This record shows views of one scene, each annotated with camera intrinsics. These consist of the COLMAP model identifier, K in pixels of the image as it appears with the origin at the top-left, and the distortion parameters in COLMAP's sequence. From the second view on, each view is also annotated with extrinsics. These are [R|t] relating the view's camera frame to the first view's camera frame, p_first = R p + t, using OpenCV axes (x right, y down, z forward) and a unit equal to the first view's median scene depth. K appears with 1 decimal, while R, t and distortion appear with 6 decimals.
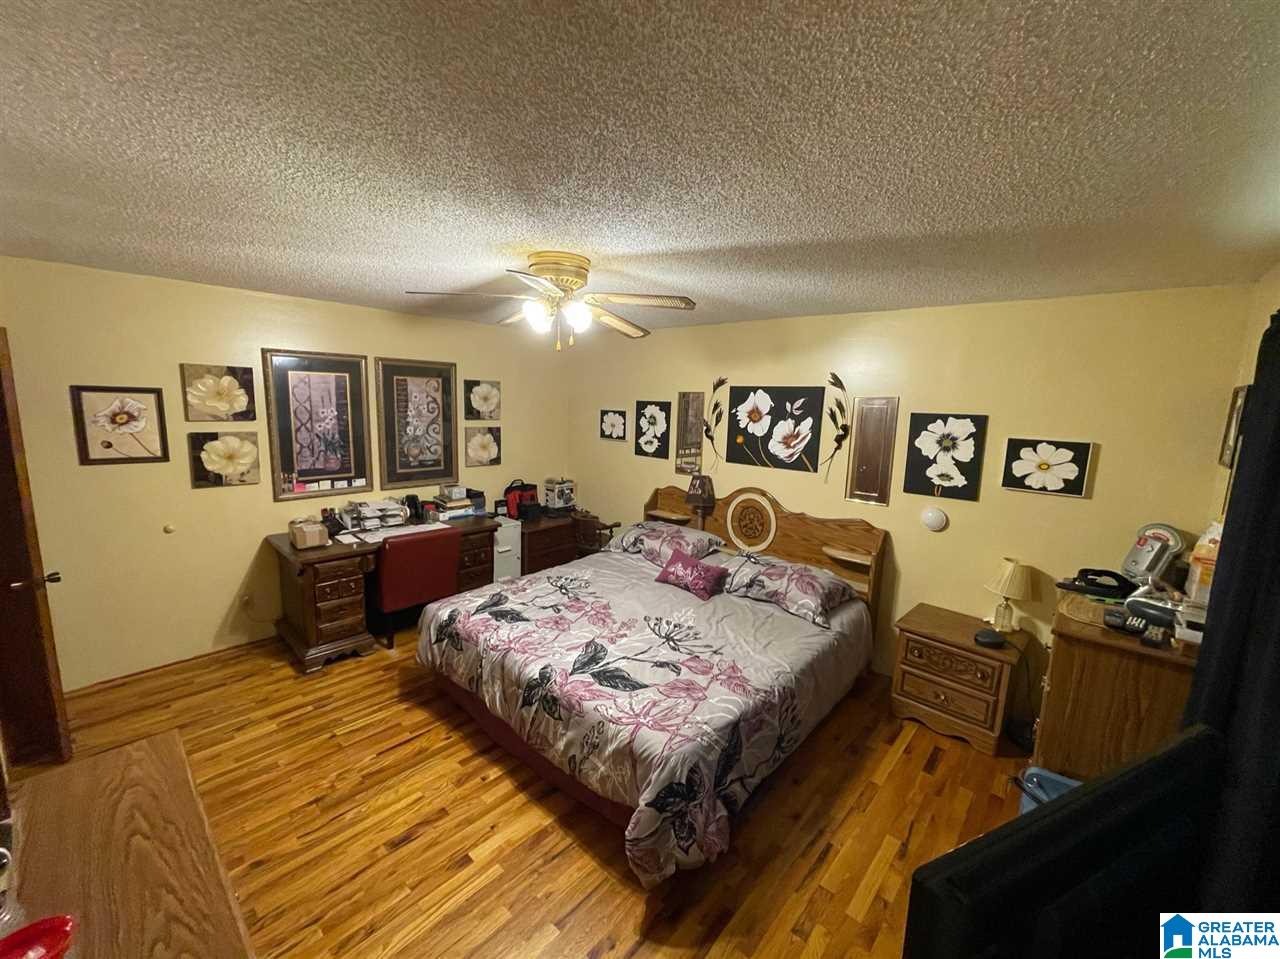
lens RADIAL K [[519.5, 0, 638.9], [0, 519.5, 481.4], [0, 0, 1]] dist [-0.001930, 0.000726]
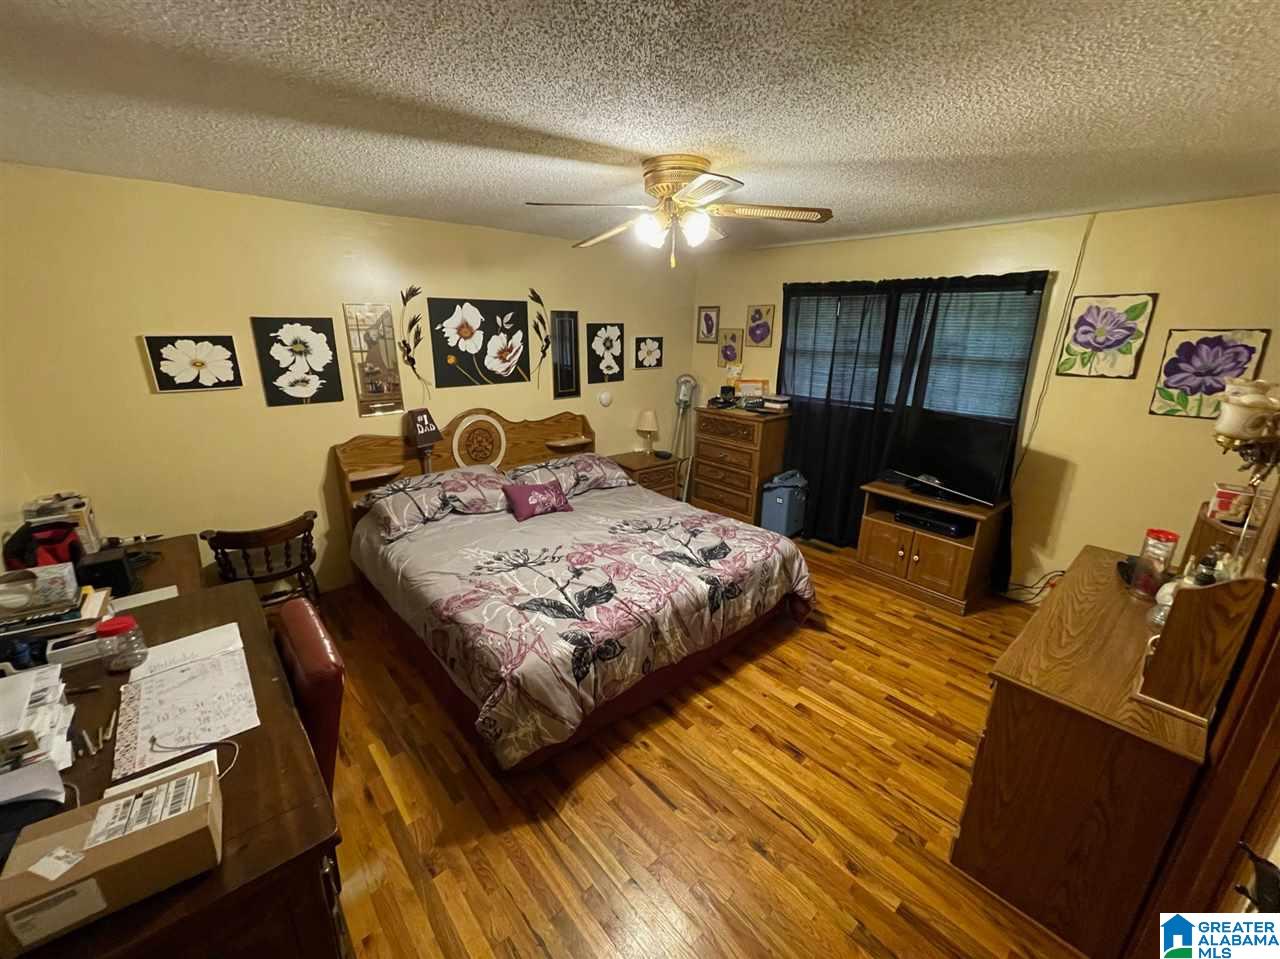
lens RADIAL K [[519.5, 0, 640.5], [0, 519.5, 480.9], [0, 0, 1]] dist [-0.001930, 0.000726]
pose [[0.105208, -0.317826, 0.942294, -0.761956], [0.148783, 0.941918, 0.301088, -0.116689], [-0.983257, 0.108521, 0.146385, 0.628766]]
